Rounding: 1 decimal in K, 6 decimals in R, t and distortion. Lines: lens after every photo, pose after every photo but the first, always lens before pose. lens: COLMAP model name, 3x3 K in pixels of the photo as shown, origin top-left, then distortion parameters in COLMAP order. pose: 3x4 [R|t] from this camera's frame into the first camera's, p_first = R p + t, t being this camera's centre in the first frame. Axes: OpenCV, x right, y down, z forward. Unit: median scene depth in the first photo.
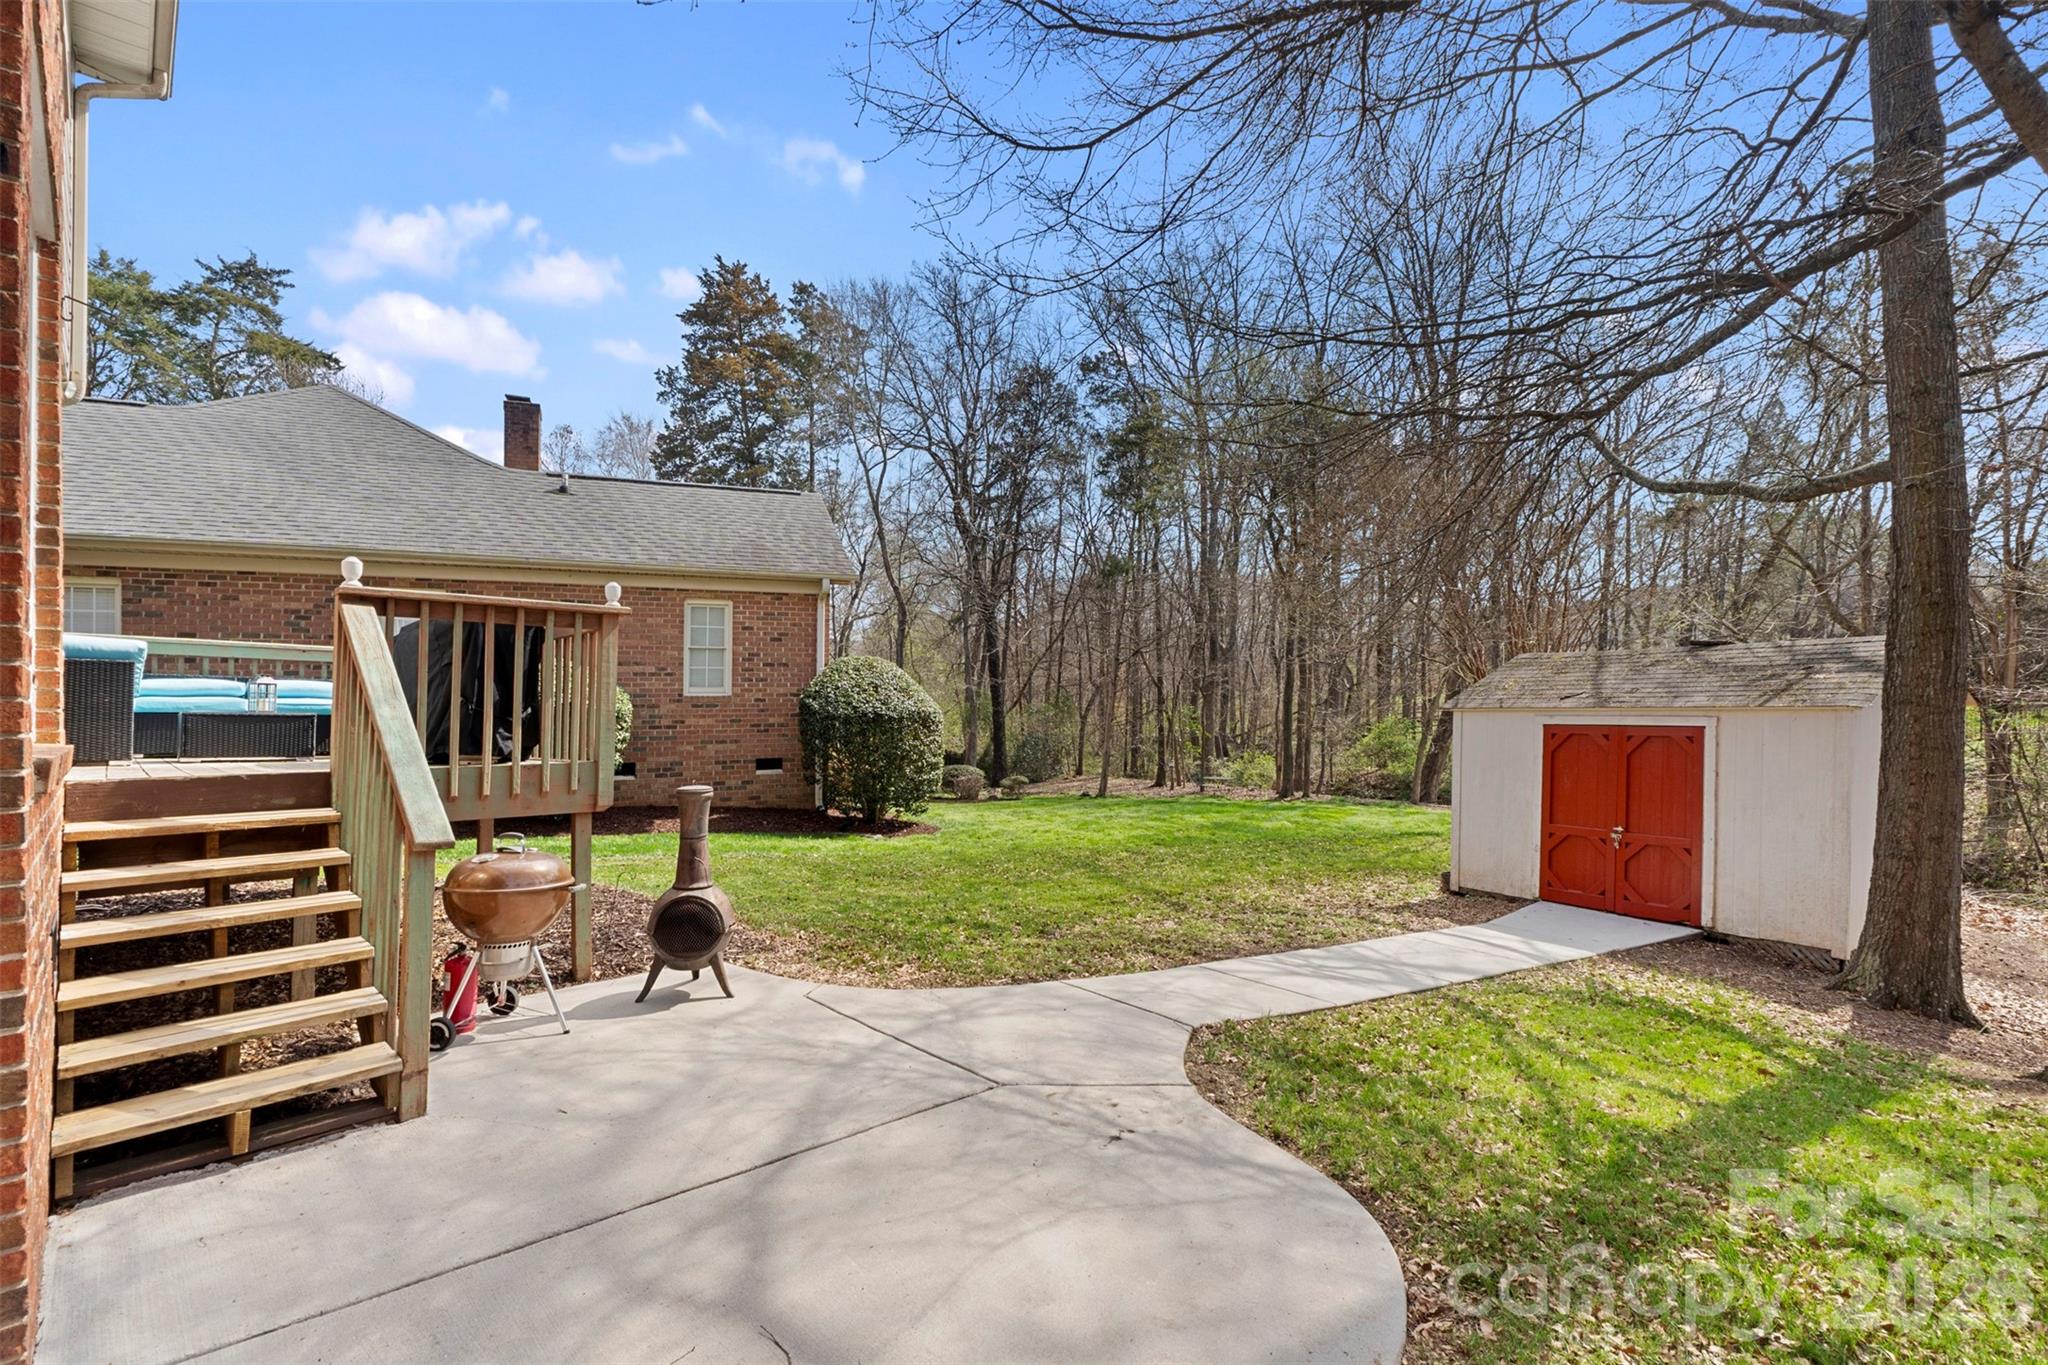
lens RADIAL K [[926.0, 0, 1035.1], [0, 926.0, 700.6], [0, 0, 1]] dist [-0.000848, -0.001268]
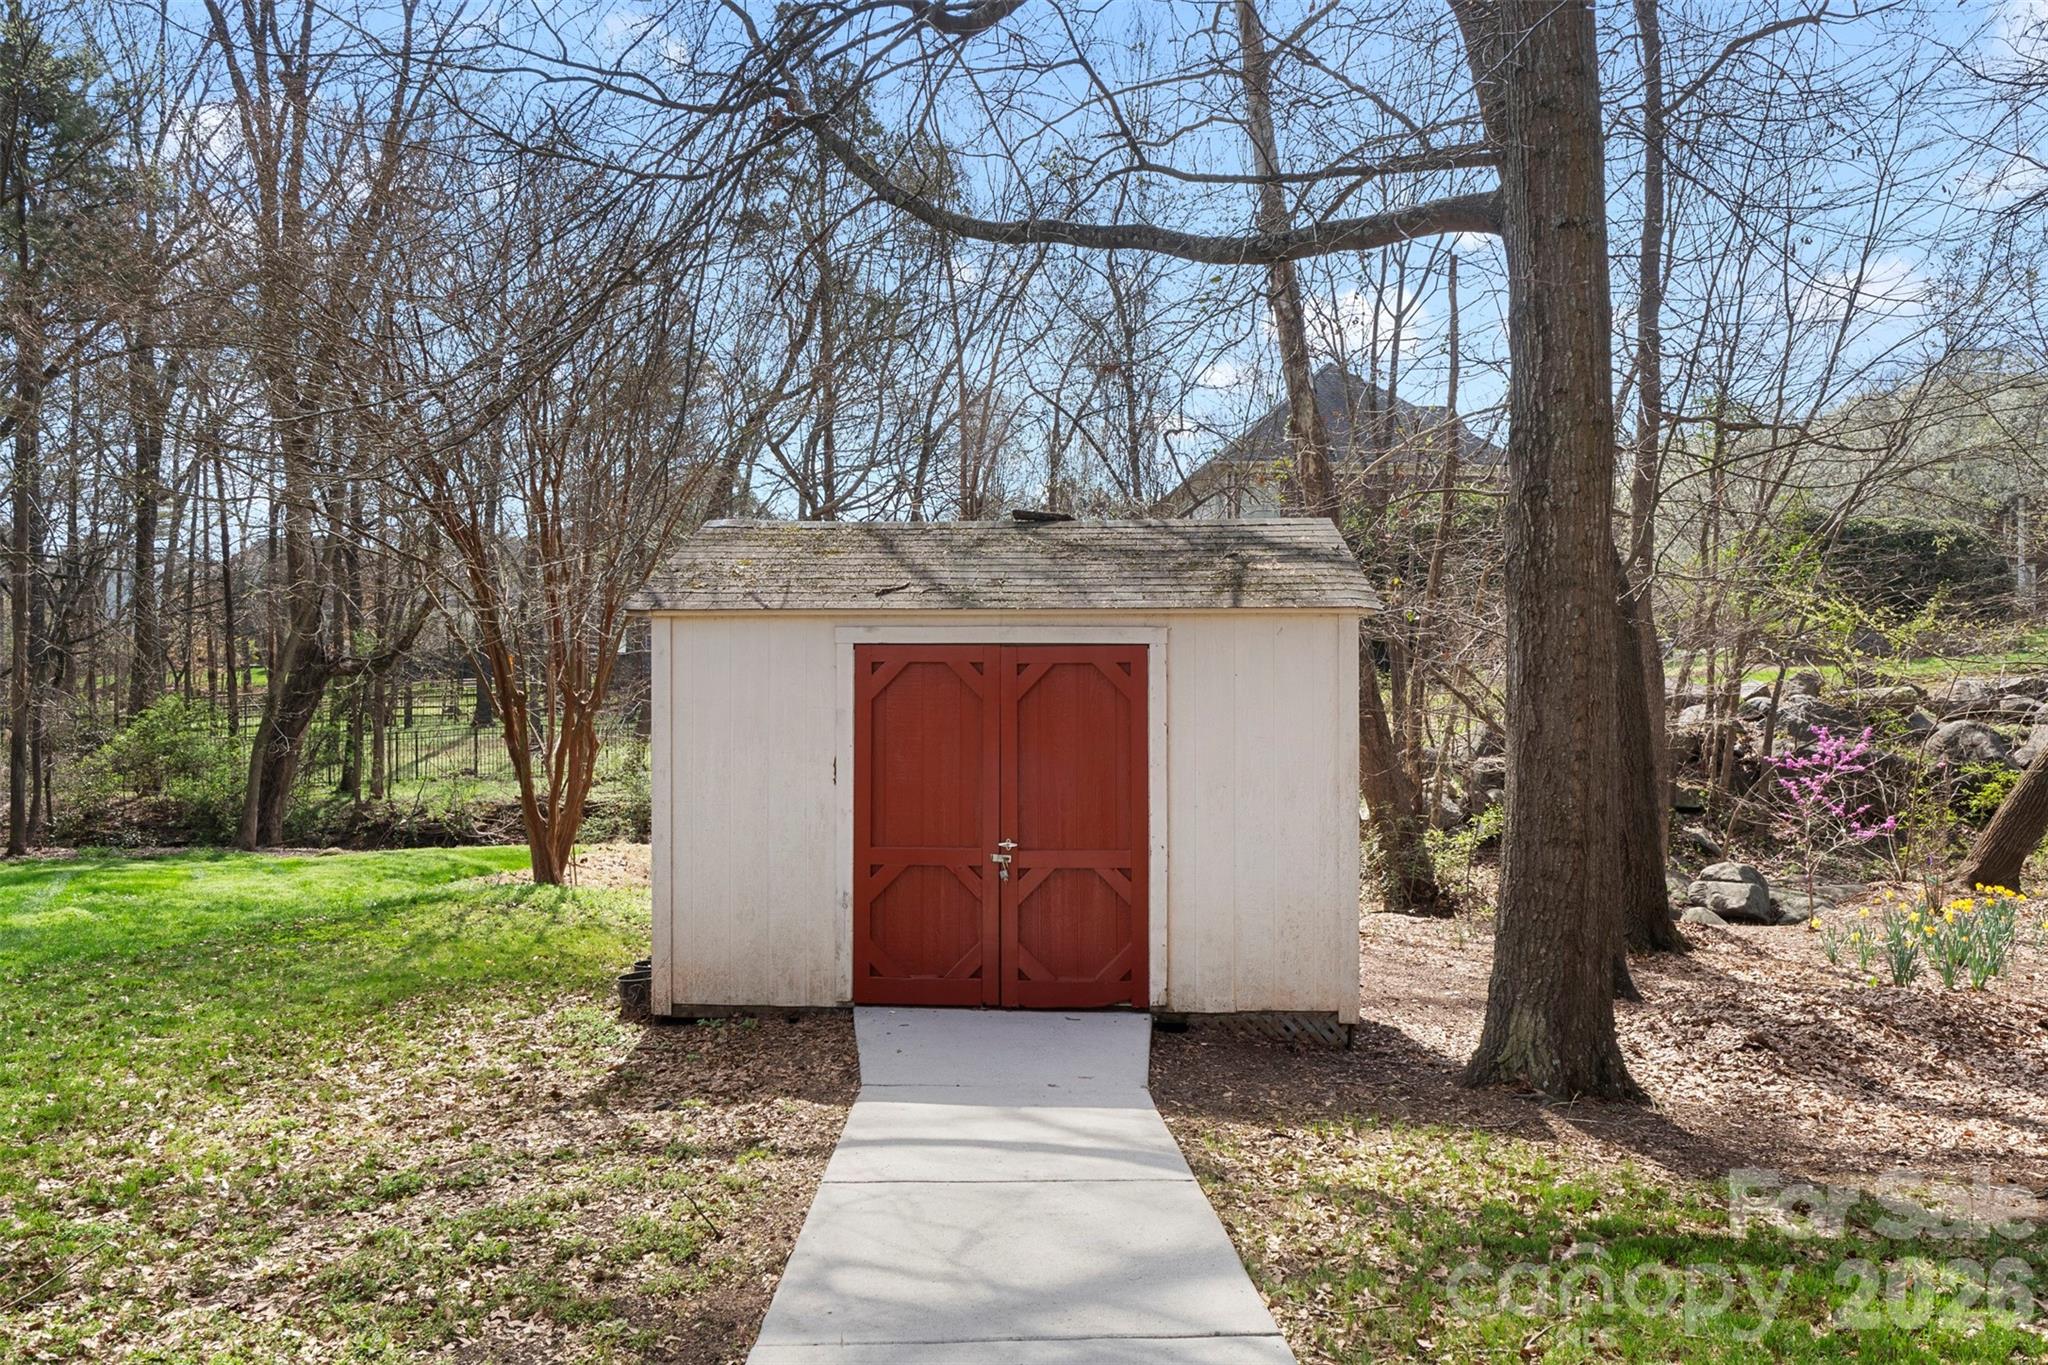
lens RADIAL K [[1422.4, 0, 1031.3], [0, 1422.4, 683.3], [0, 0, 1]] dist [0.000446, 0.000118]
pose [[0.583668, 0.011034, 0.811917, -0.006315], [-0.009848, 0.999930, -0.006510, 0.051143], [-0.811932, -0.004196, 0.583736, 0.493032]]
